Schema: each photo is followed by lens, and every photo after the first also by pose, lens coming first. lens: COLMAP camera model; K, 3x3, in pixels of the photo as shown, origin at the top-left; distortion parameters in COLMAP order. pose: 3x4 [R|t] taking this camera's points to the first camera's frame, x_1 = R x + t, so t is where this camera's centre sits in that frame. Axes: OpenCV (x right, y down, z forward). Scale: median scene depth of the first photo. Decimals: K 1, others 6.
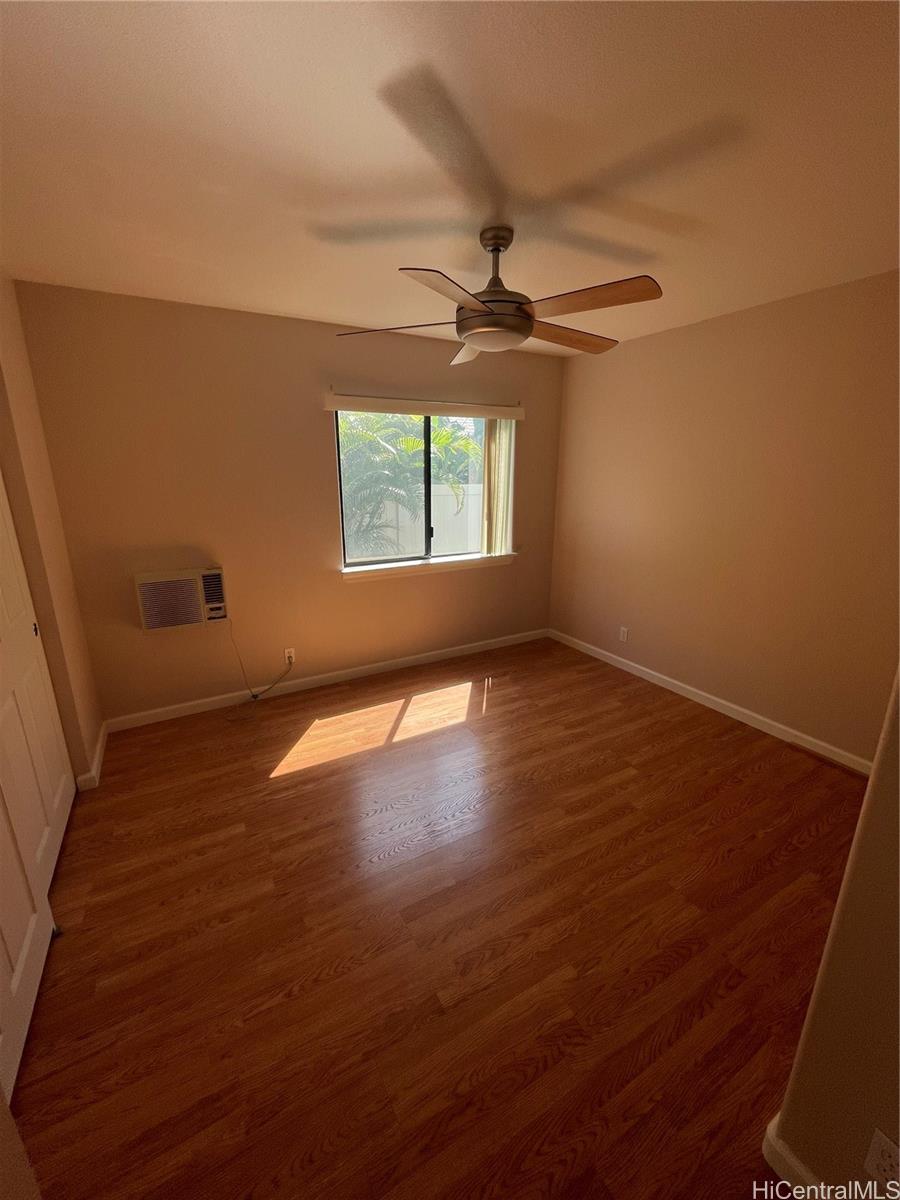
lens RADIAL K [[485.2, 0, 452.8], [0, 485.2, 600.9], [0, 0, 1]] dist [-0.003327, -0.000234]
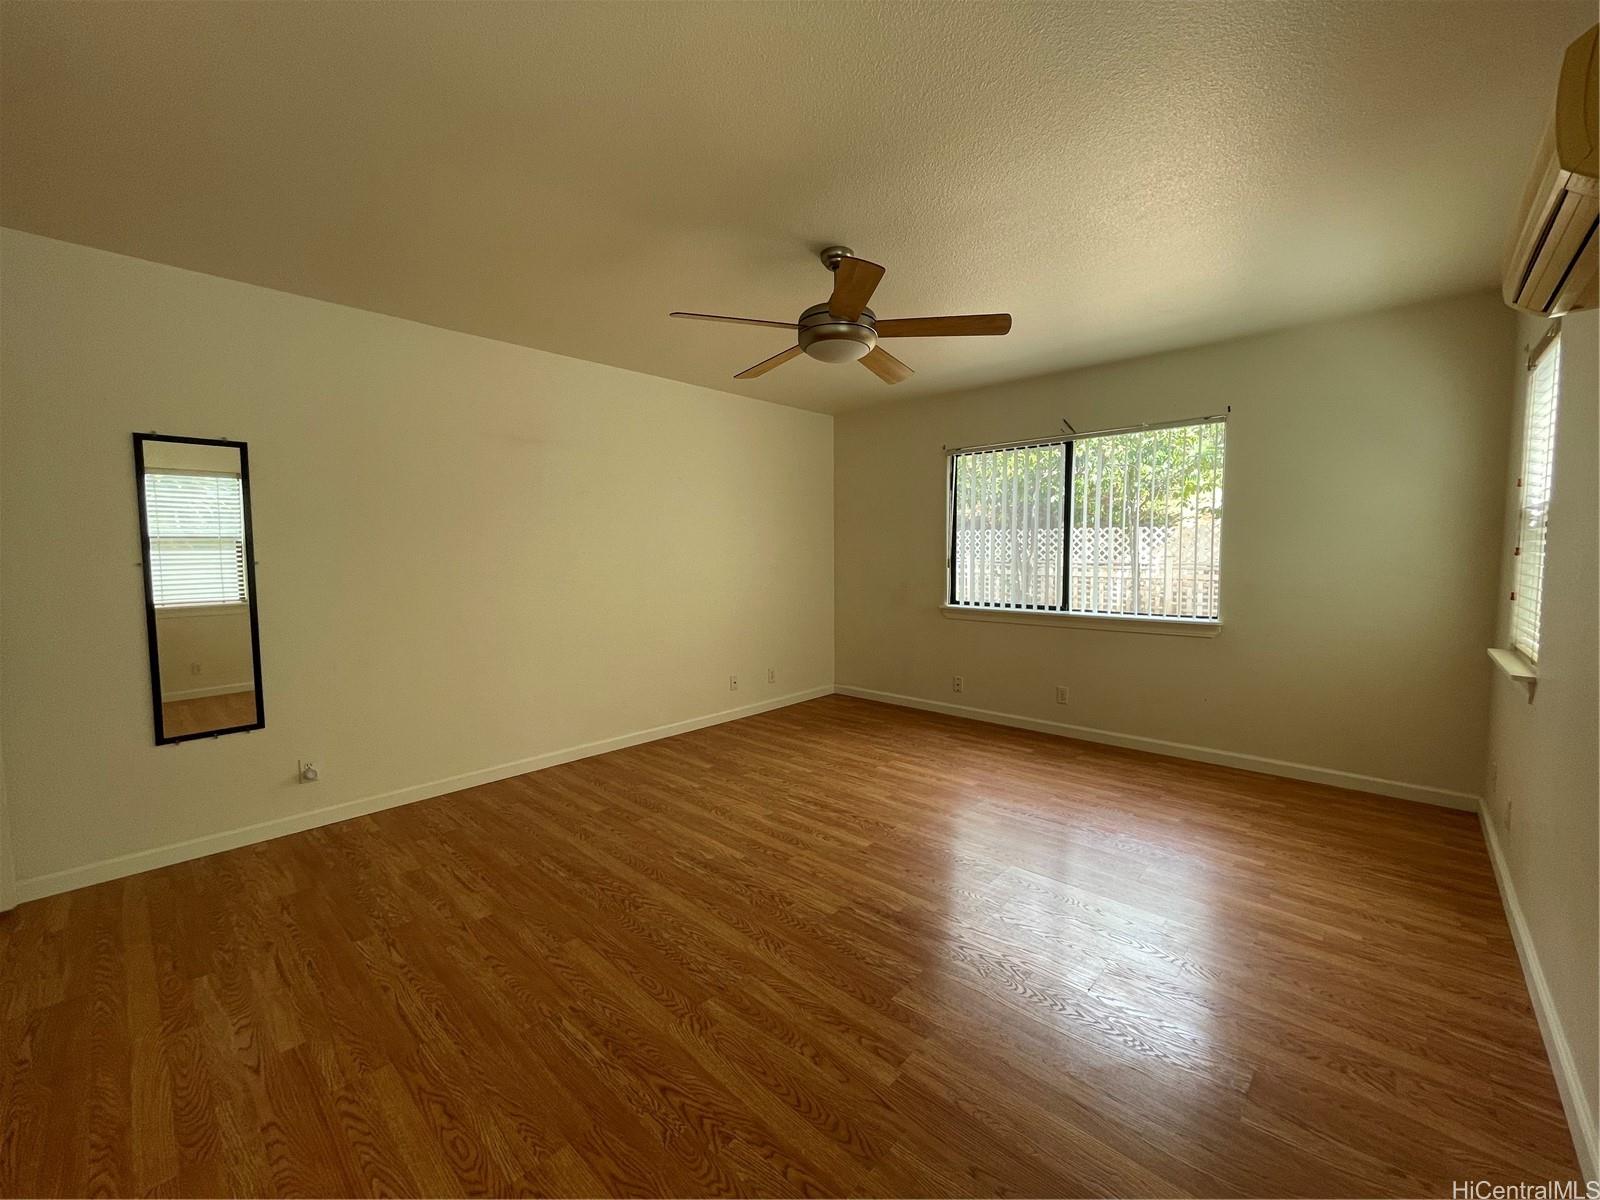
lens RADIAL K [[646.9, 0, 807.7], [0, 646.9, 598.9], [0, 0, 1]] dist [-0.003327, -0.000234]
pose [[0.301109, 0.061778, -0.951586, 1.101568], [-0.256025, 0.966498, -0.018268, 0.007985], [0.918577, 0.249131, 0.306838, 0.409666]]
